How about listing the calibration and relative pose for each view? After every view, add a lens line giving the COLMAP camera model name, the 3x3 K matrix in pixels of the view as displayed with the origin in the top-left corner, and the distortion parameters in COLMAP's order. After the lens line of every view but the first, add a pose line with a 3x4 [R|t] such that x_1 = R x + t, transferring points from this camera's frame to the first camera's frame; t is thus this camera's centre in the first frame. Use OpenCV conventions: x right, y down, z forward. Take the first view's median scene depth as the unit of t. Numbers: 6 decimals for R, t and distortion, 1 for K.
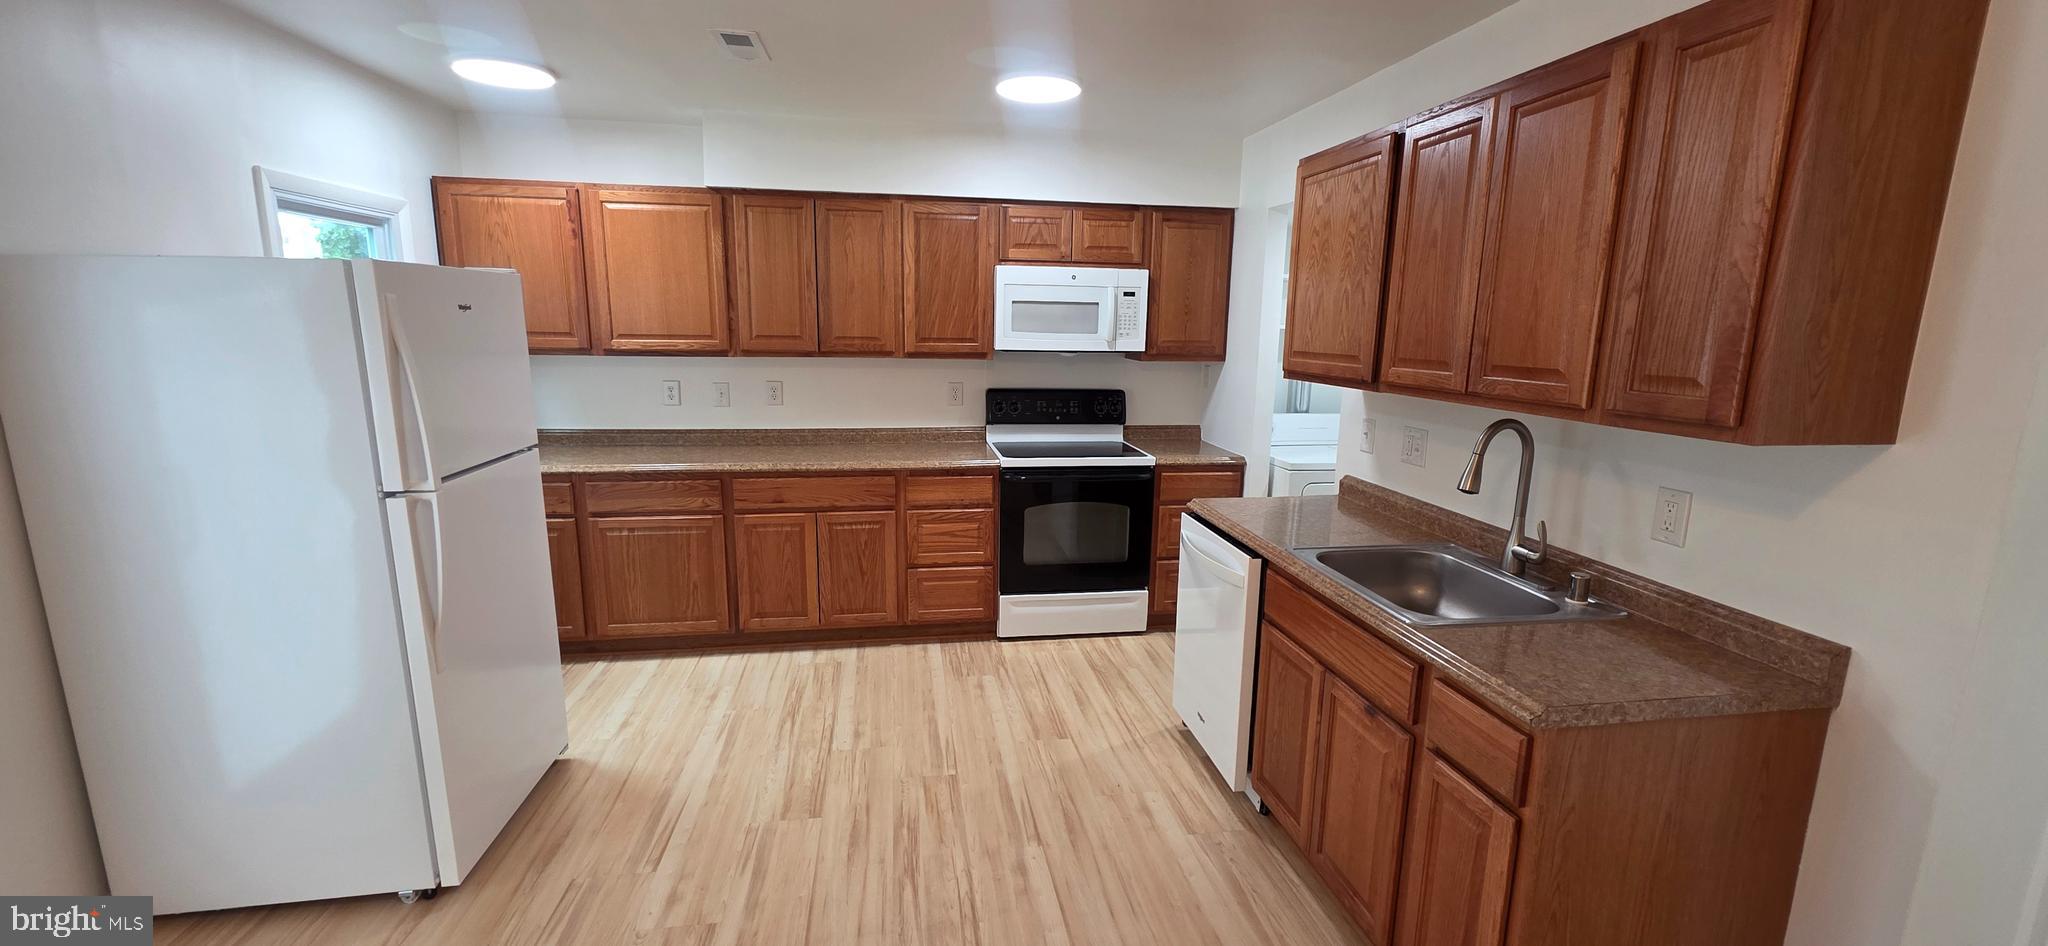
lens RADIAL K [[826.9, 0, 1024.0], [0, 826.9, 473.0], [0, 0, 1]] dist [0.001142, -0.000099]
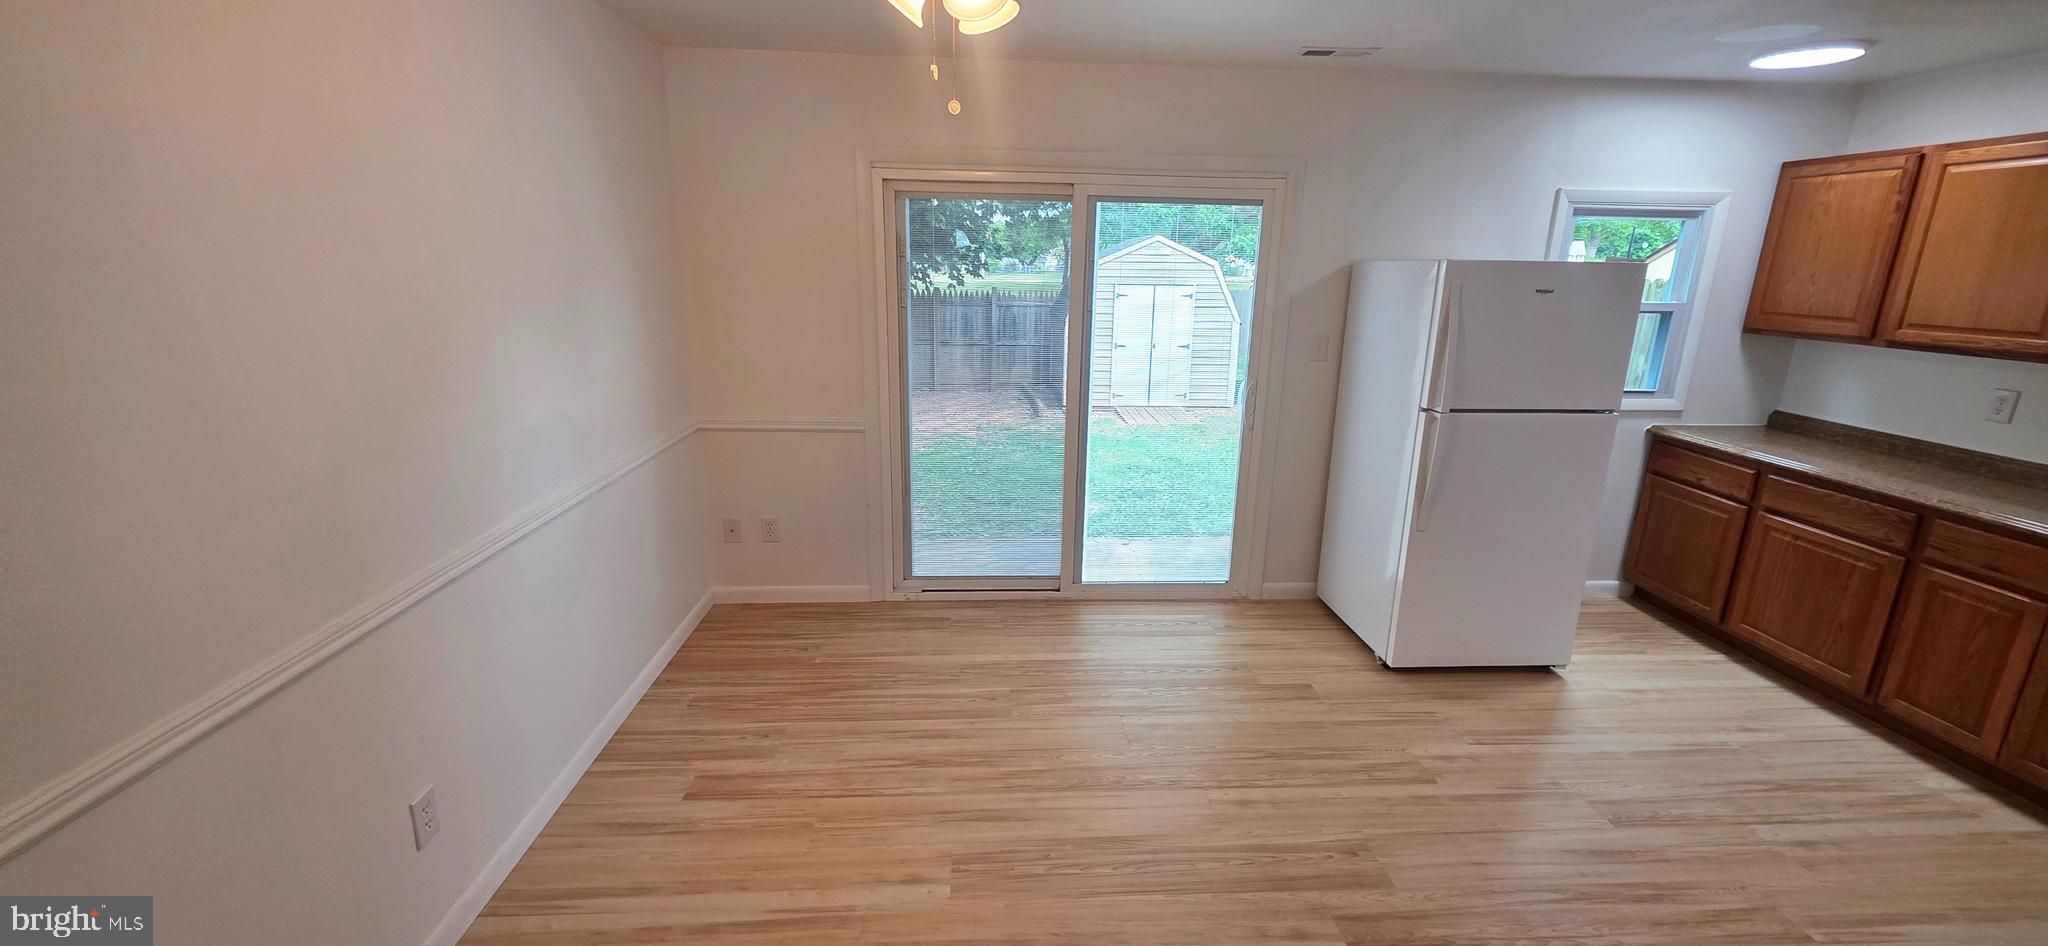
lens RADIAL K [[826.9, 0, 1024.0], [0, 826.9, 473.0], [0, 0, 1]] dist [0.001142, -0.000099]
pose [[-0.119473, 0.232763, -0.965167, 0.489374], [-0.199647, 0.946640, 0.253008, -0.059134], [0.972557, 0.222920, -0.066627, 0.218768]]
